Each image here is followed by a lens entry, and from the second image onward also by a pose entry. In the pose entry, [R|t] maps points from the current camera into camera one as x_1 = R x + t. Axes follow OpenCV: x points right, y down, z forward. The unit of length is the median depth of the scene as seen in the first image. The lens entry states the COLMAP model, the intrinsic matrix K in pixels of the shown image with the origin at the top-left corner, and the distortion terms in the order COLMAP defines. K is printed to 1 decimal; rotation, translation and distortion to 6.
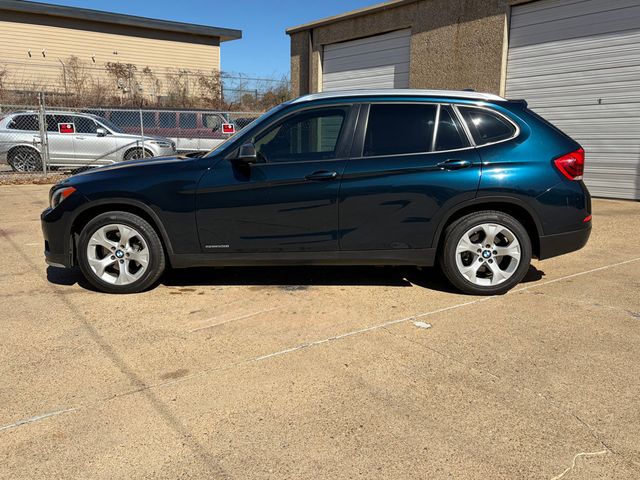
lens RADIAL K [[558.8, 0, 320.0], [0, 558.8, 240.0], [0, 0, 1]] dist [0.017742, 0.002107]
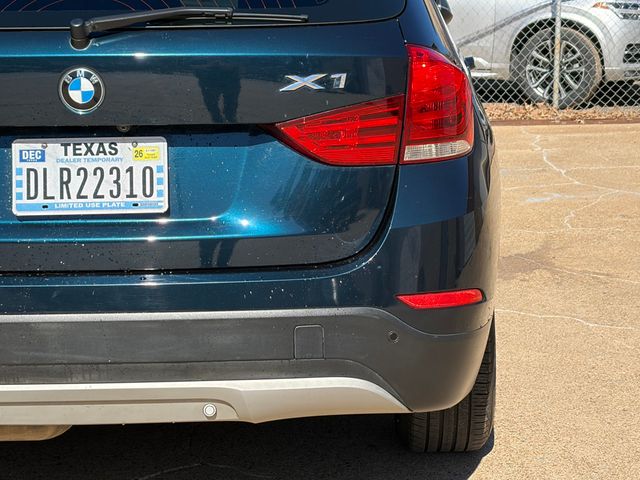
lens RADIAL K [[1313.2, 0, 320.0], [0, 1313.2, 240.0], [0, 0, 1]] dist [0.254682, -0.503839]
pose [[0.828475, 0.098585, -0.551281, 0.002535], [-0.093560, 0.994914, 0.037315, -0.084179], [0.552156, 0.020663, 0.833485, 0.436147]]
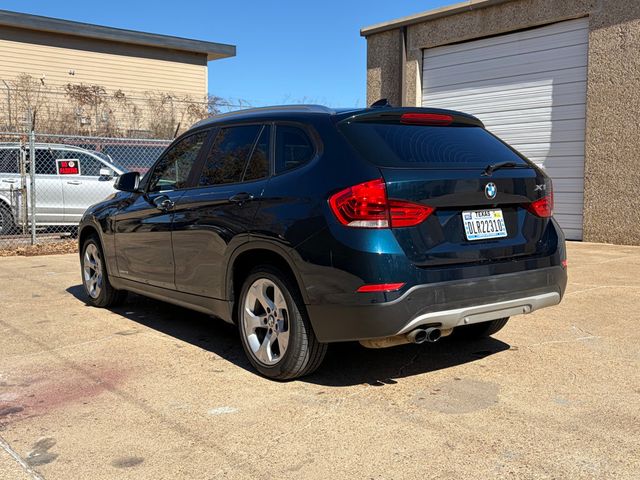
lens RADIAL K [[695.4, 0, 320.0], [0, 695.4, 240.0], [0, 0, 1]] dist [0.016977, -0.014053]
pose [[0.998352, -0.013301, 0.055825, -0.282968], [0.019020, 0.994478, -0.103206, -0.039305], [-0.054144, 0.104098, 0.993092, 0.276923]]
